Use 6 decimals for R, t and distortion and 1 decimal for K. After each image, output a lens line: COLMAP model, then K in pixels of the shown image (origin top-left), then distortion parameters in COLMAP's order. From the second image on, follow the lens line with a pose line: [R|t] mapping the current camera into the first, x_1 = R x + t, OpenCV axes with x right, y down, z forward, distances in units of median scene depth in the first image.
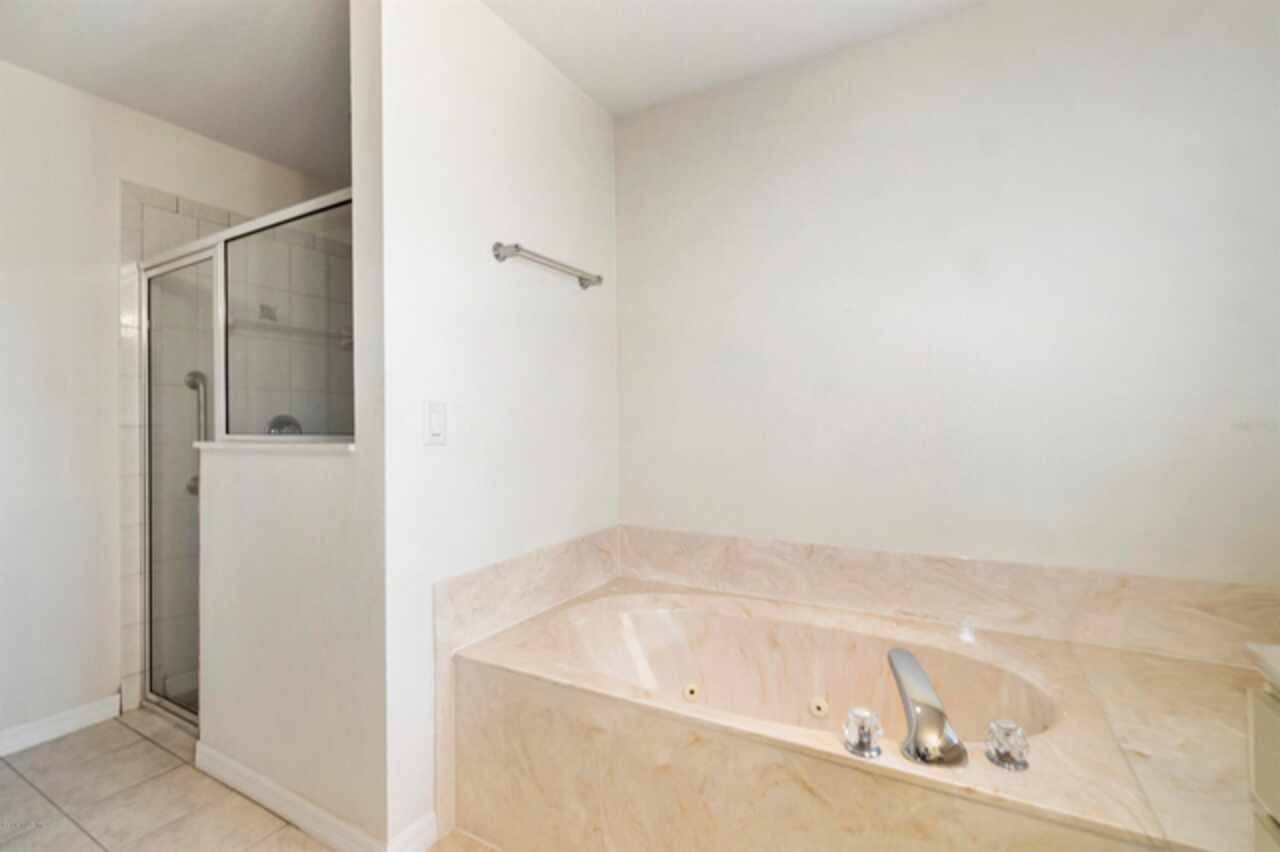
lens RADIAL K [[563.9, 0, 635.7], [0, 563.9, 424.9], [0, 0, 1]] dist [0.000238, -0.006444]
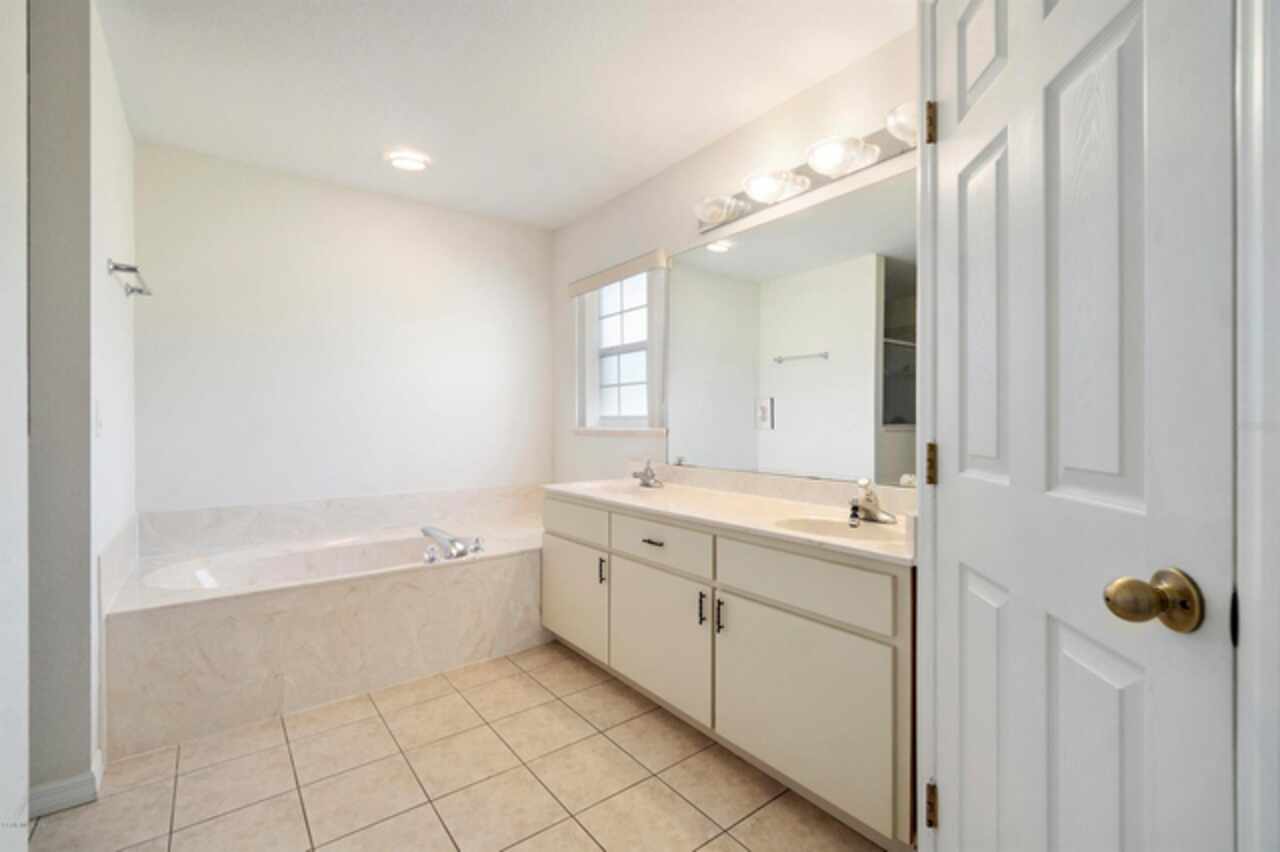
lens RADIAL K [[563.9, 0, 635.7], [0, 563.9, 424.9], [0, 0, 1]] dist [0.000238, -0.006444]
pose [[0.387710, 0.000672, 0.921781, -1.345746], [-0.002797, 0.999996, 0.000447, 0.008501], [-0.921777, -0.002751, 0.387710, -0.641066]]
